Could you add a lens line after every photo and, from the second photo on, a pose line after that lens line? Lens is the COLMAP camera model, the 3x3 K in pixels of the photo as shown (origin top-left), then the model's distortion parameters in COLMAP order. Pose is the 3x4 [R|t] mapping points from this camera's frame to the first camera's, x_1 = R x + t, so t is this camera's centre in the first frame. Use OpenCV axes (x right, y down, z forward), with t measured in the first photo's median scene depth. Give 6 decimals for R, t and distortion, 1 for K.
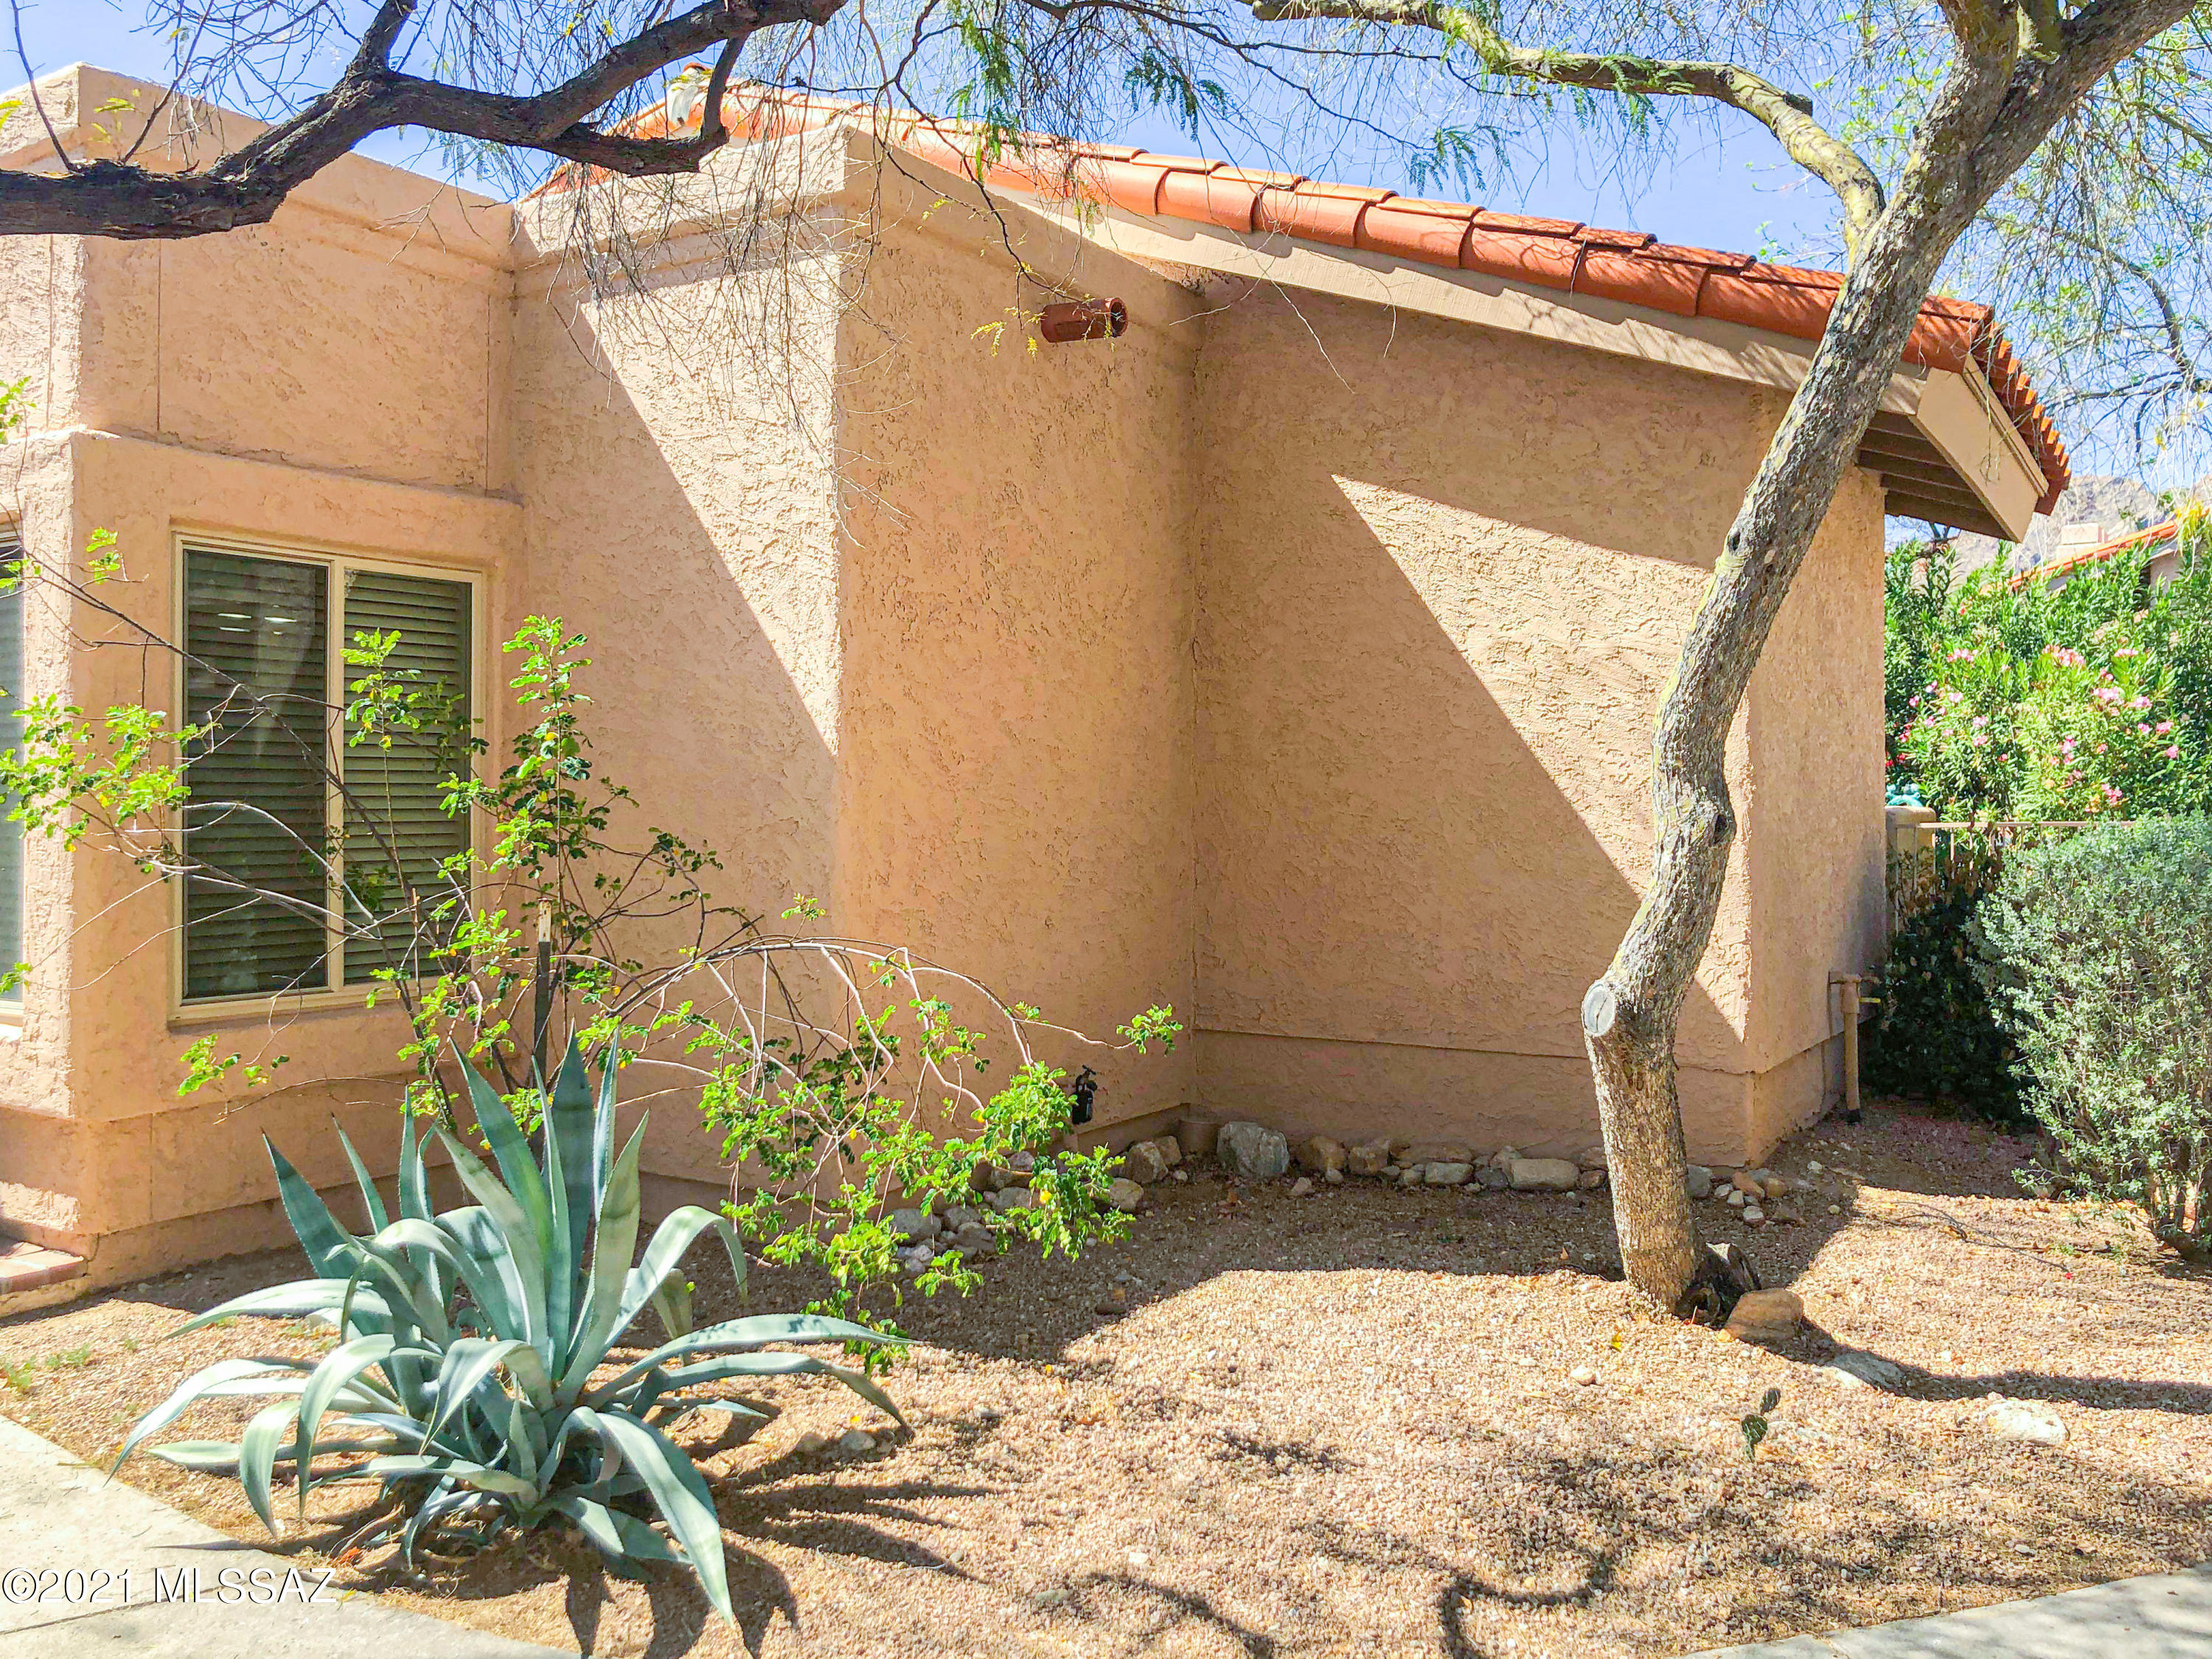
lens RADIAL K [[1860.5, 0, 1105.1], [0, 1860.5, 779.9], [0, 0, 1]] dist [-0.006307, 0.006531]
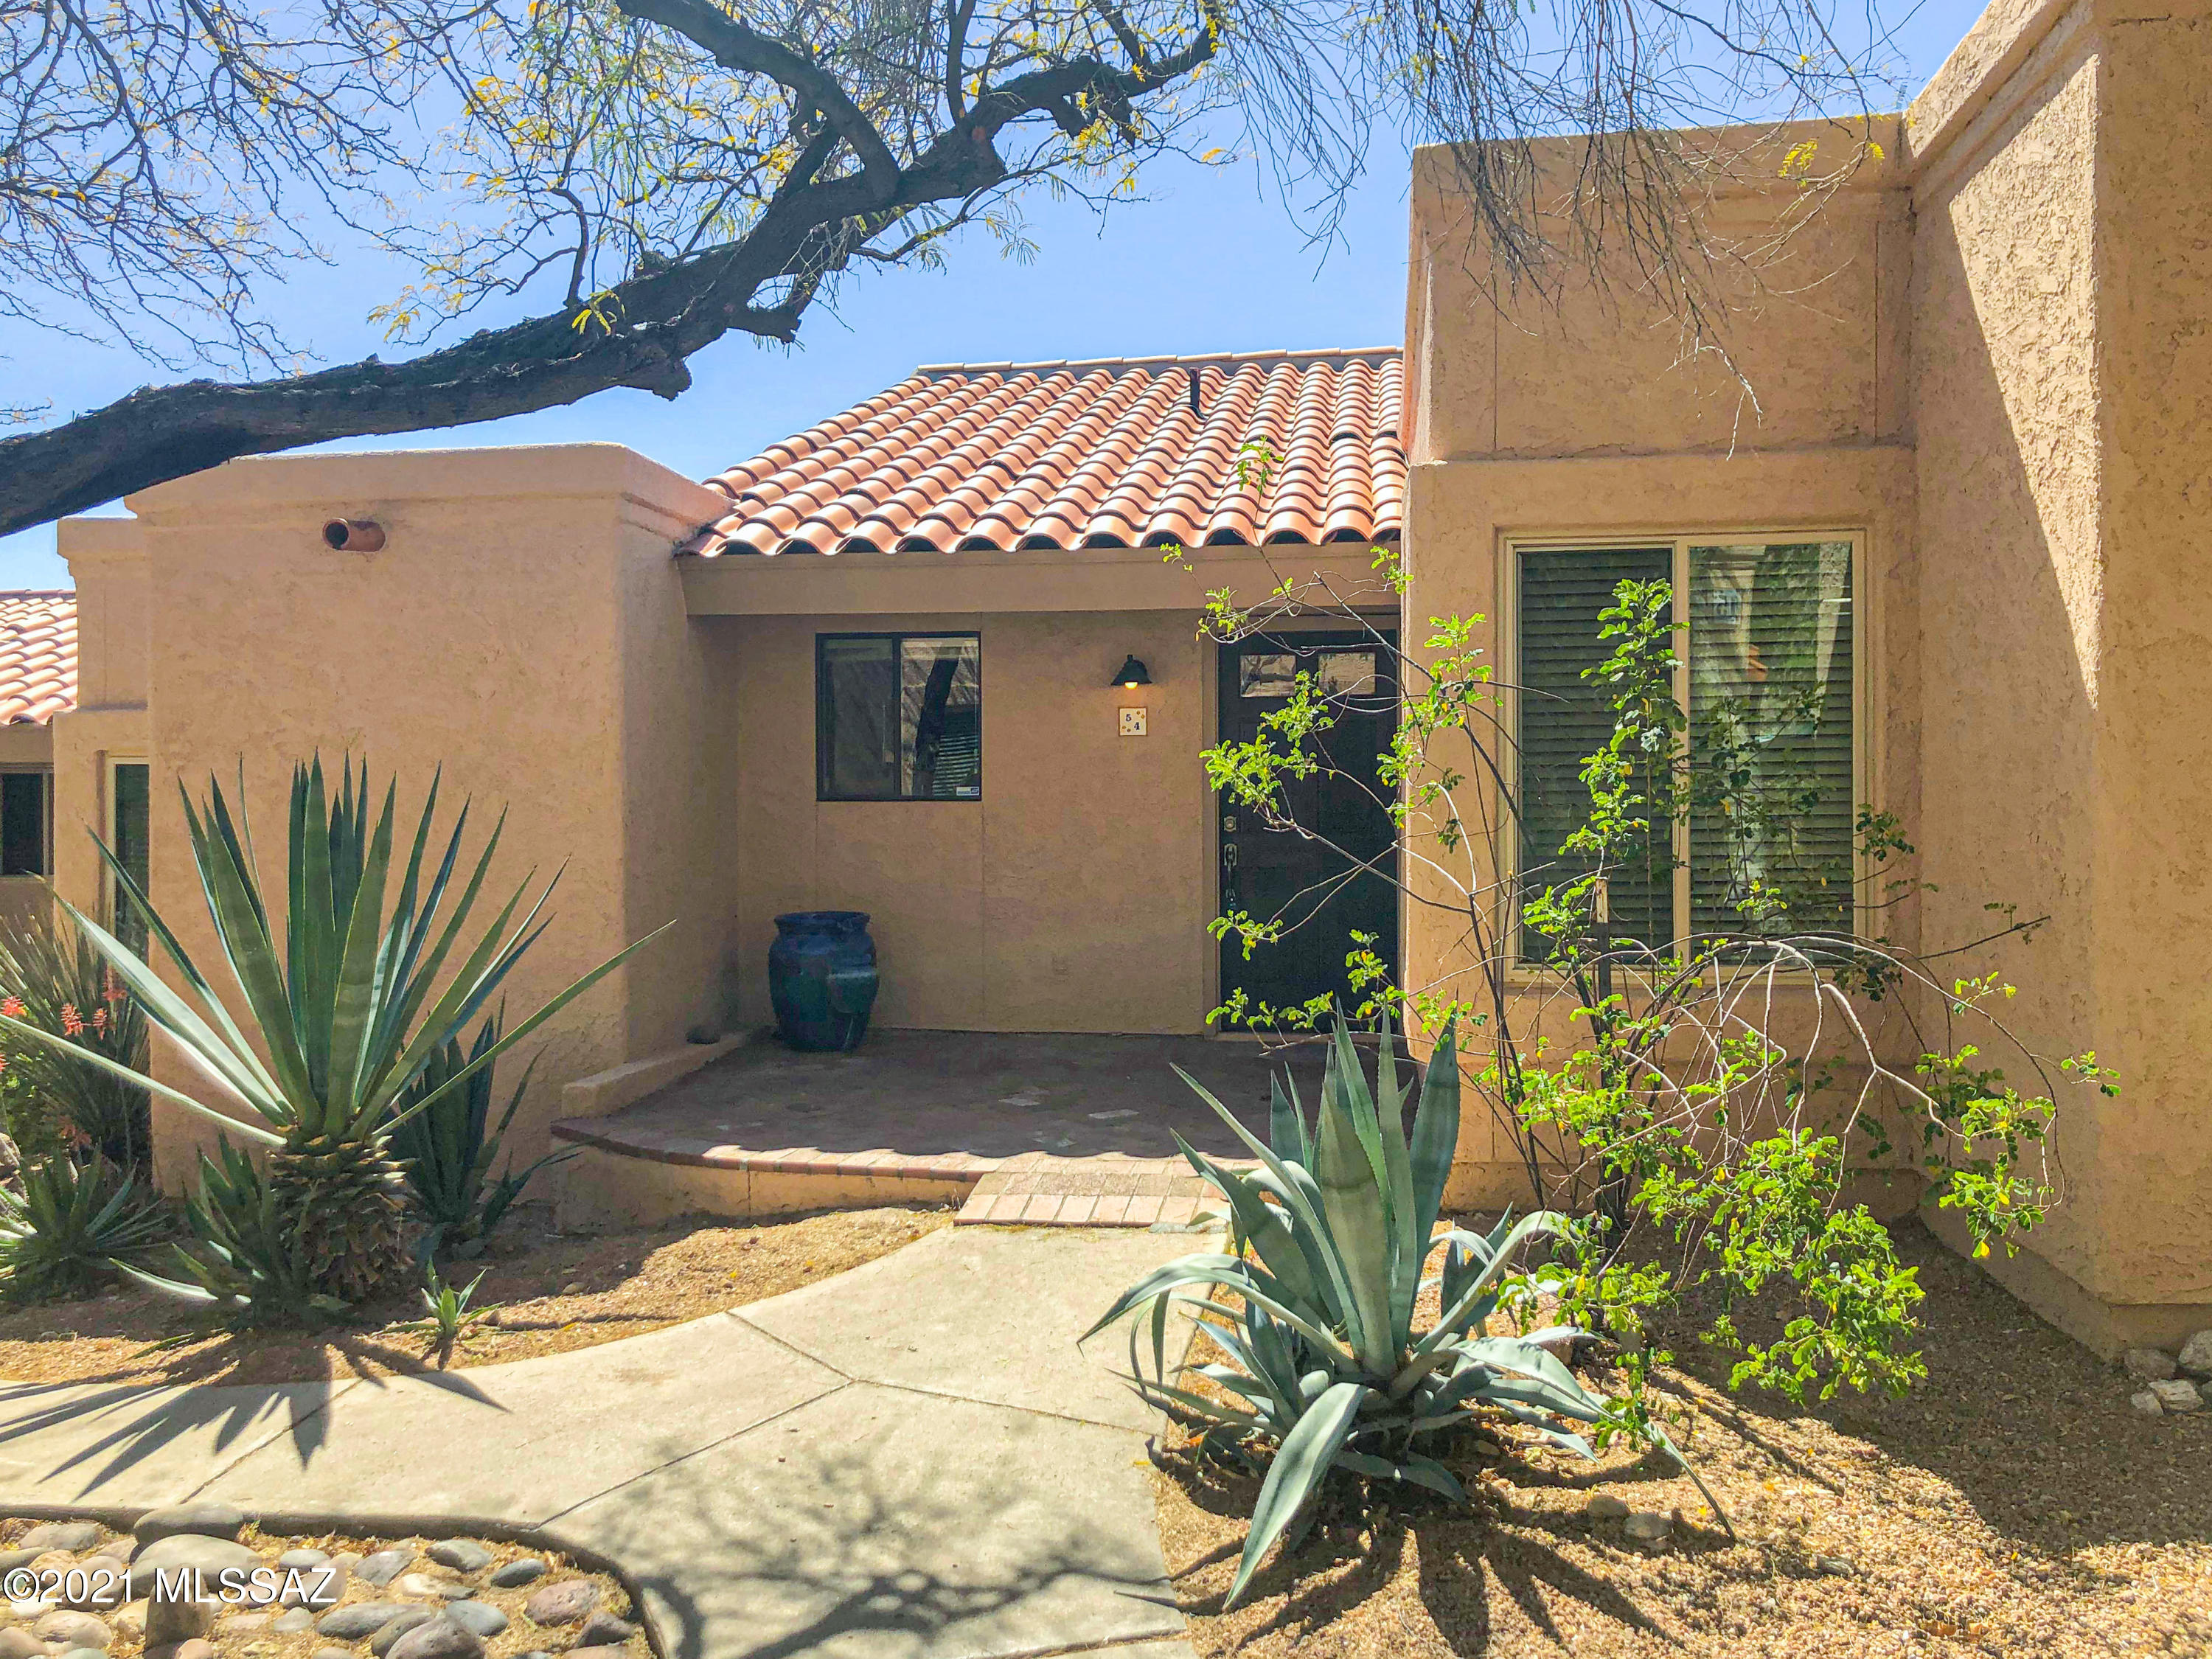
lens RADIAL K [[1860.5, 0, 1105.1], [0, 1860.5, 779.9], [0, 0, 1]] dist [-0.006307, 0.006531]
pose [[0.394790, -0.018015, -0.918595, 0.491246], [0.016235, 0.999788, -0.012630, 0.023806], [0.918628, -0.009927, 0.394999, 0.404409]]
